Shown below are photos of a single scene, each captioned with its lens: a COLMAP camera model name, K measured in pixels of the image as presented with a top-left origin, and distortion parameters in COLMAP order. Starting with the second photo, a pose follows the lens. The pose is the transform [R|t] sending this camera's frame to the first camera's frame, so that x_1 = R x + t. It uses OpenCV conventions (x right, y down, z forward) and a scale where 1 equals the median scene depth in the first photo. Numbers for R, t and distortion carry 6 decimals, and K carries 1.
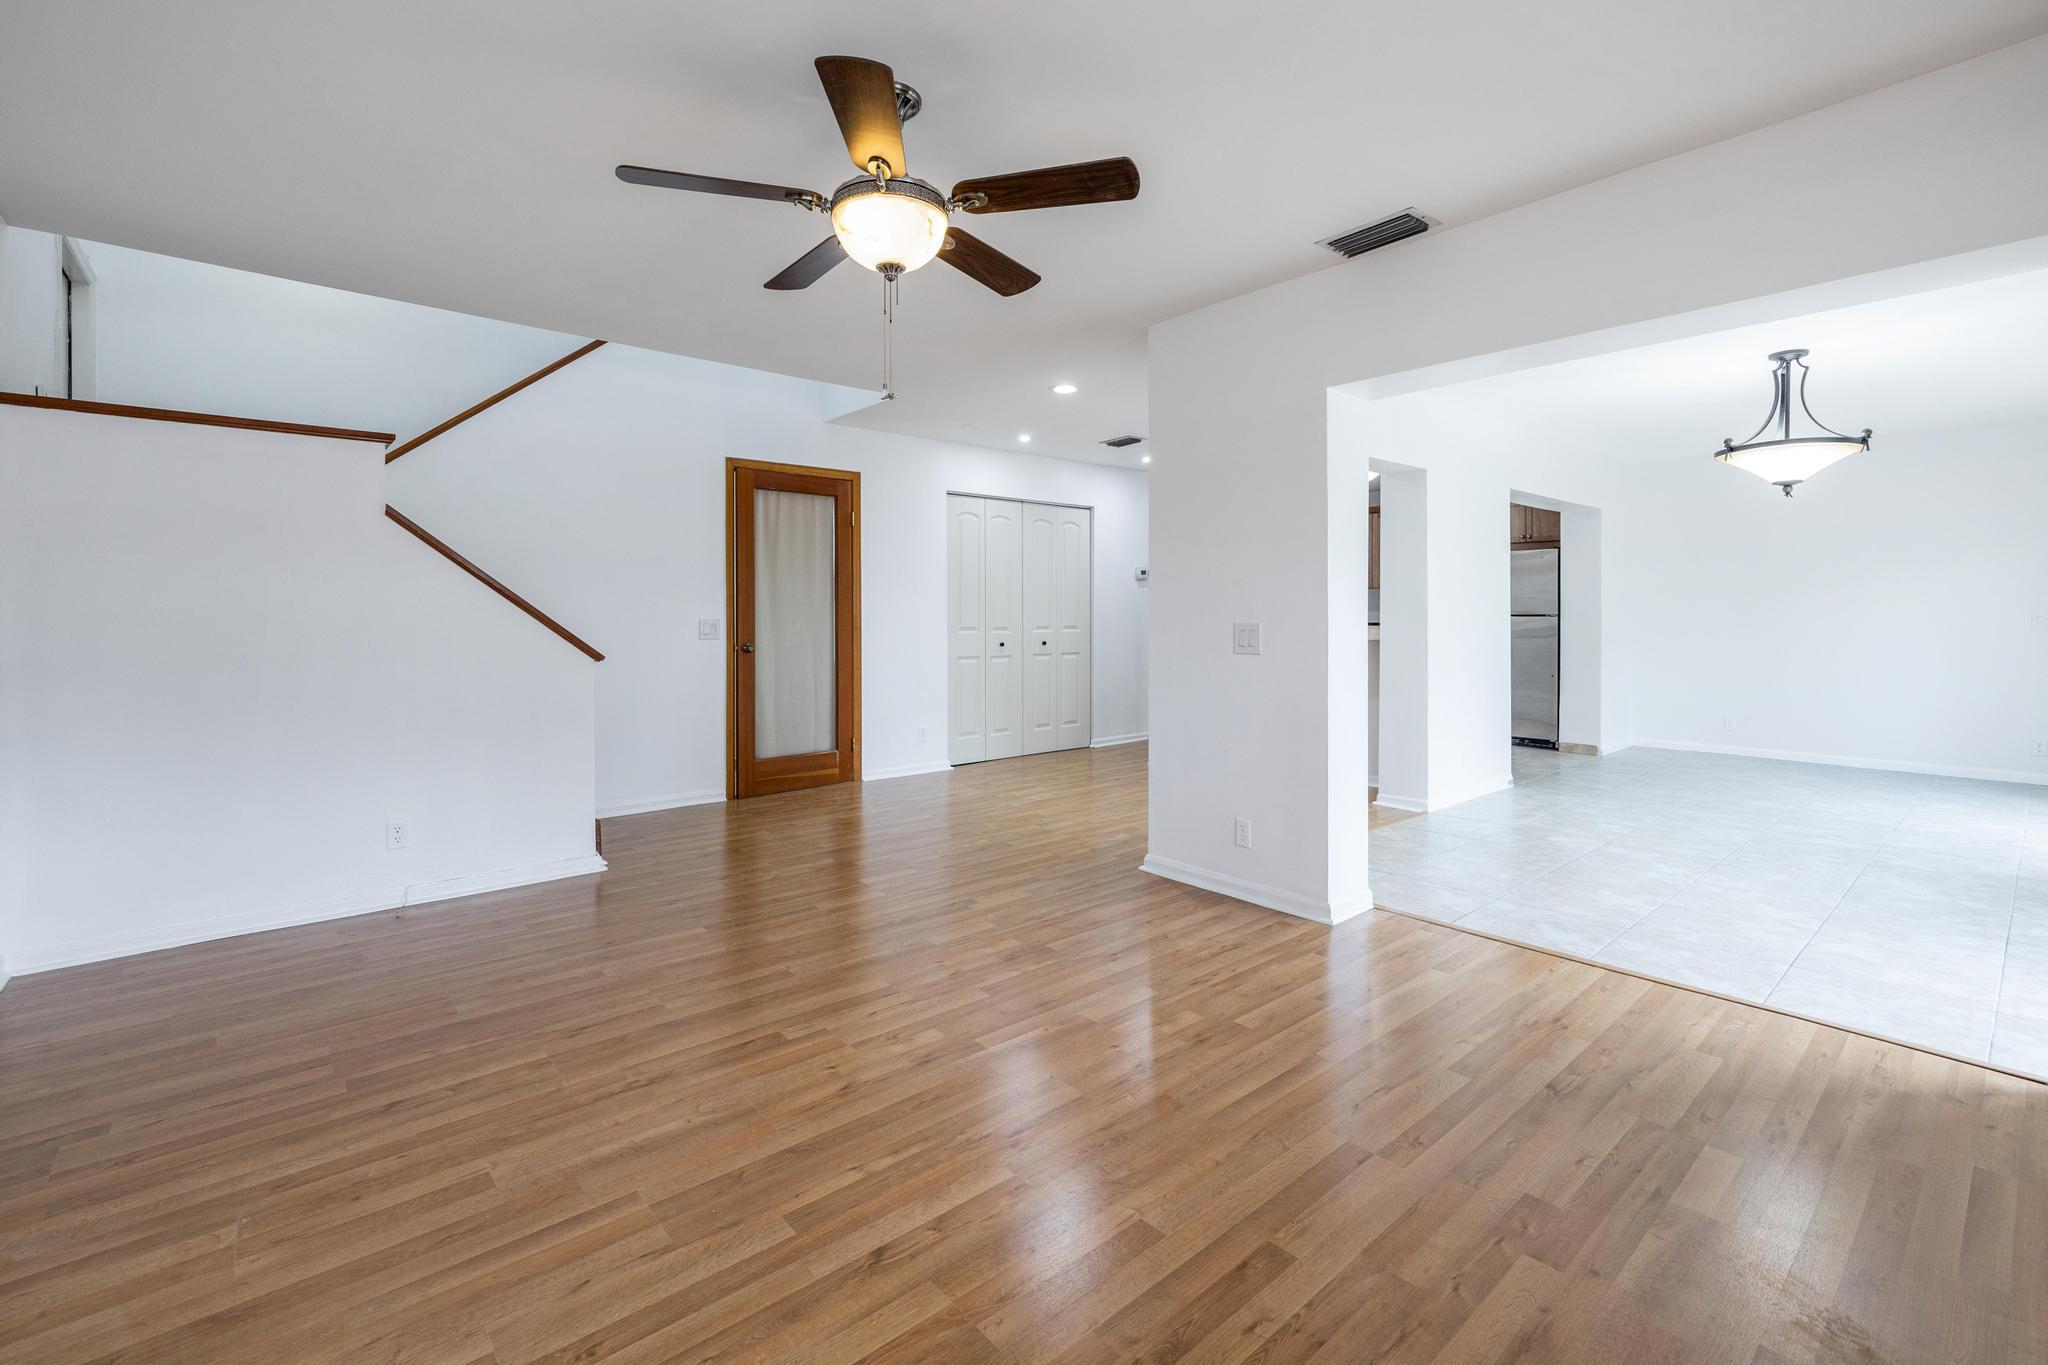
lens RADIAL K [[891.4, 0, 1027.0], [0, 891.4, 618.1], [0, 0, 1]] dist [0.015952, 0.000195]
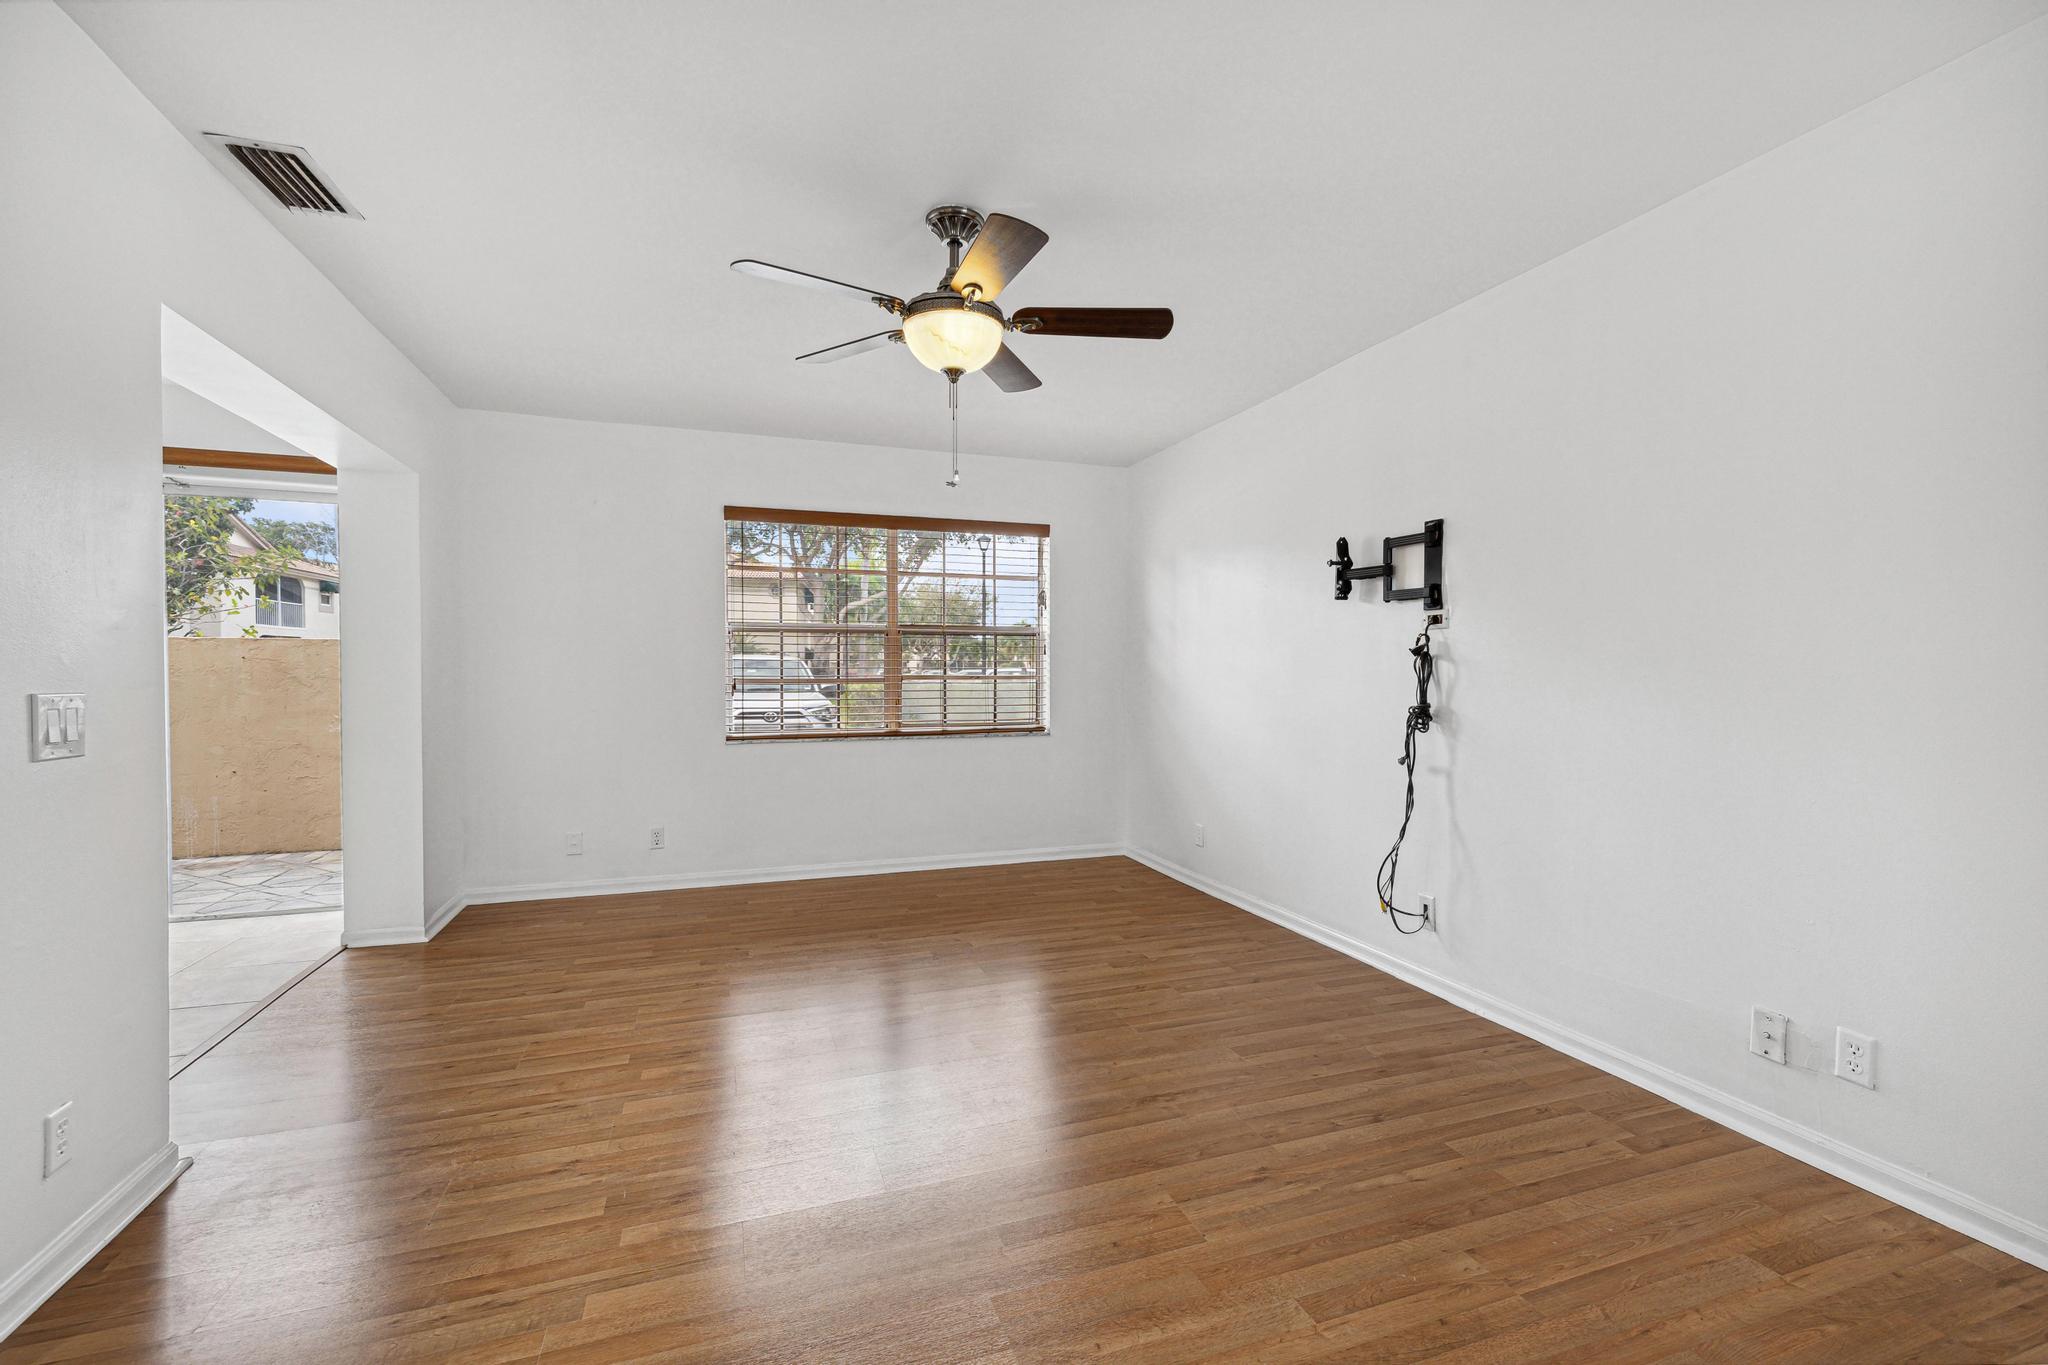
lens RADIAL K [[875.9, 0, 1028.0], [0, 875.9, 688.4], [0, 0, 1]] dist [0.002076, 0.000264]
pose [[-0.931063, -0.005236, 0.364821, -0.641398], [0.002853, 0.999762, 0.021630, -0.009012], [-0.364847, 0.021180, -0.930826, 1.974950]]
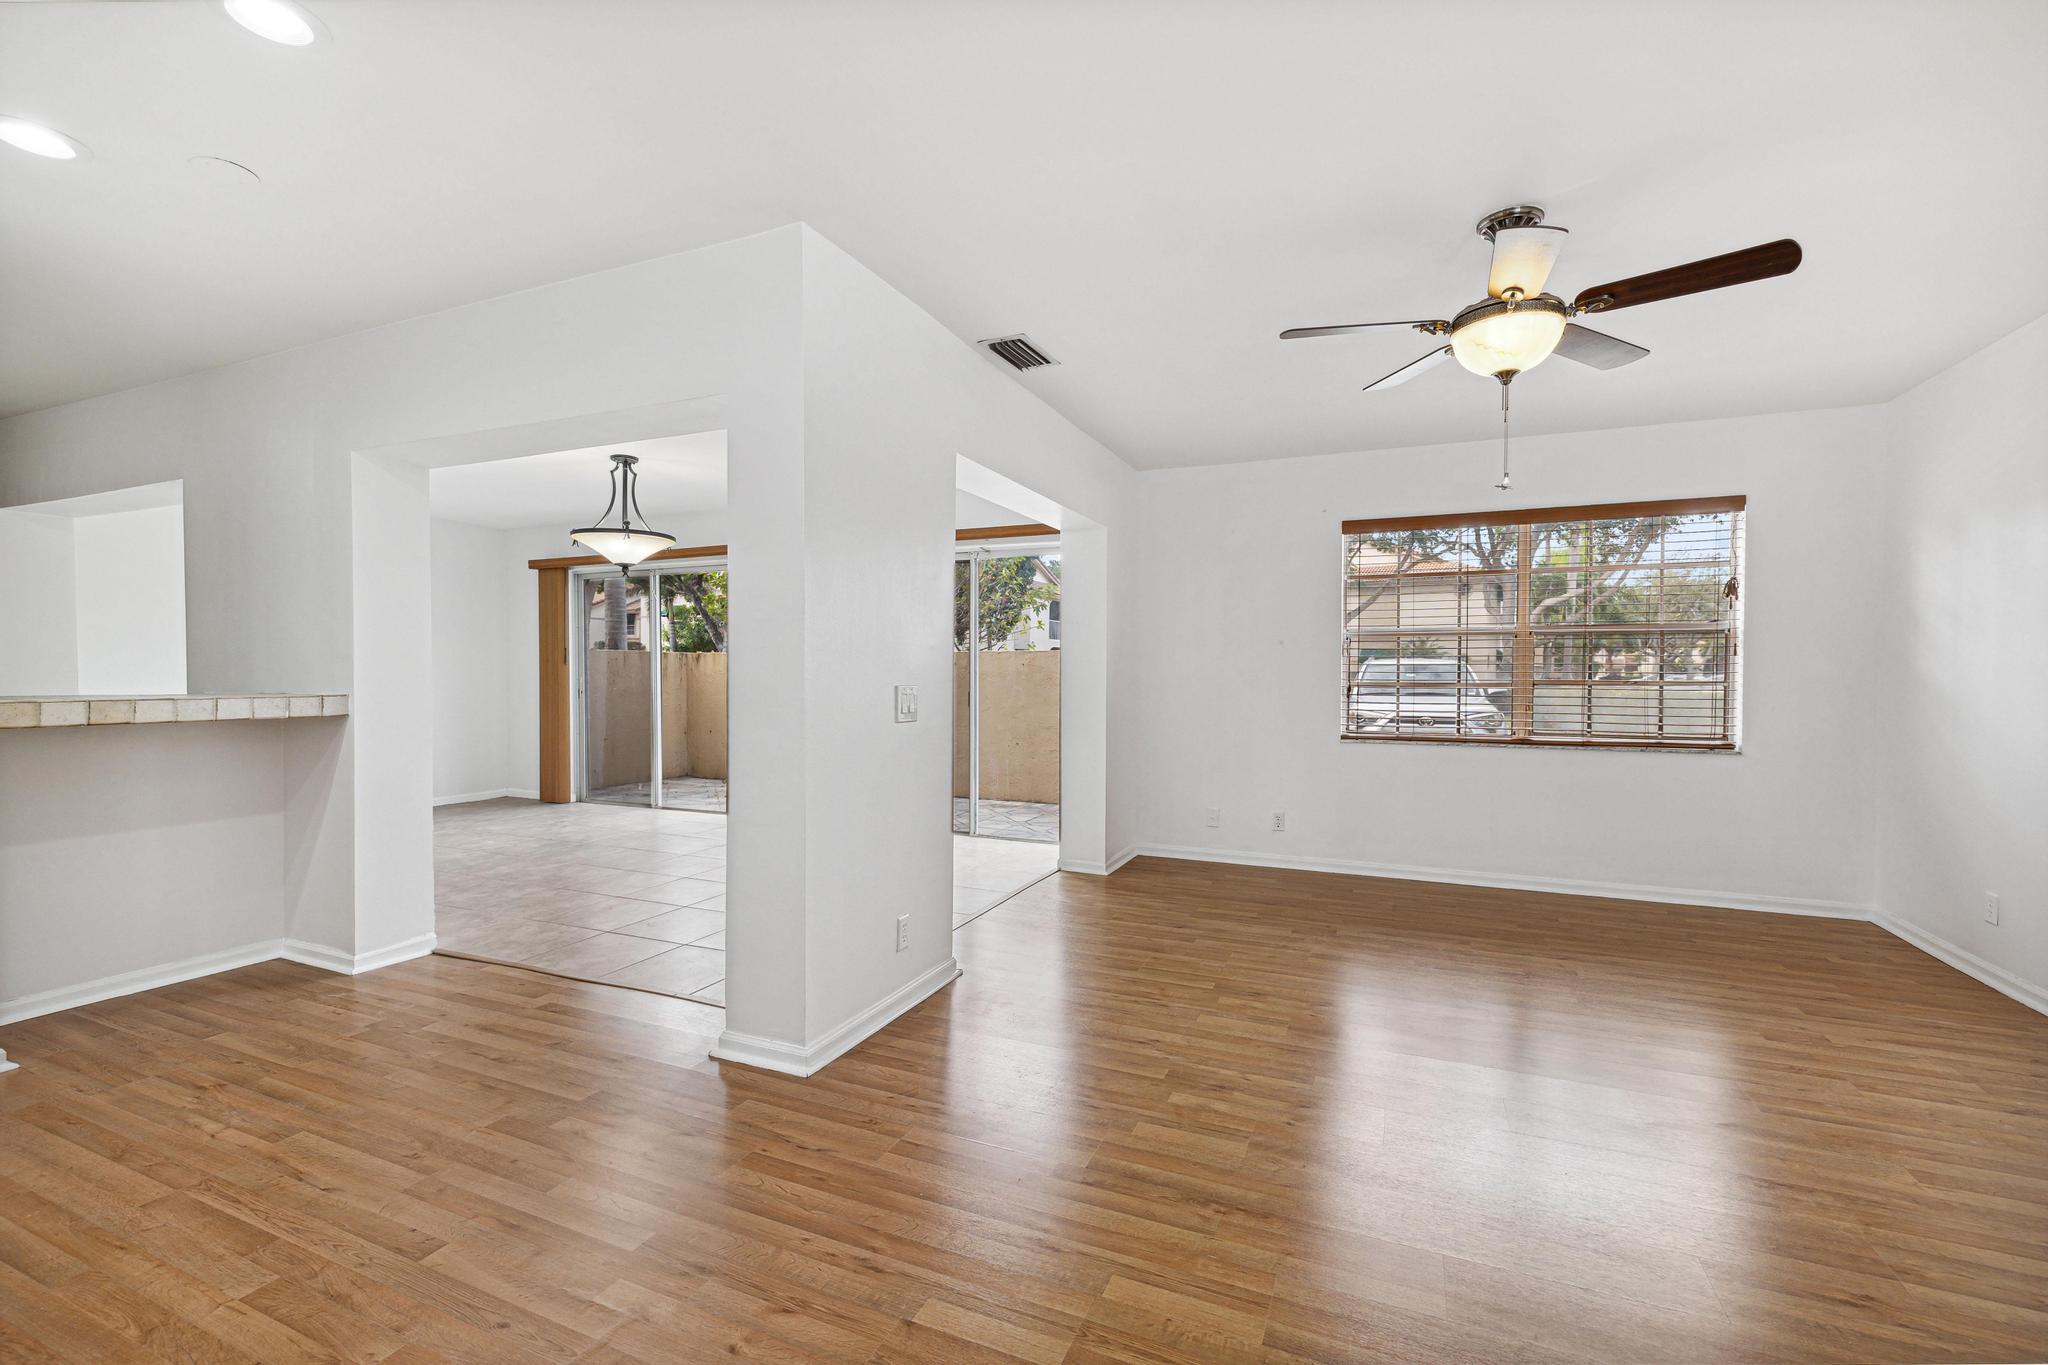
lens RADIAL K [[871.6, 0, 1026.7], [0, 871.6, 690.0], [0, 0, 1]] dist [0.002815, 0.000075]
pose [[-0.431173, -0.015967, 0.902128, -0.880838], [0.000360, 0.999840, 0.017868, -0.007899], [-0.902269, 0.008029, -0.431099, 1.989795]]
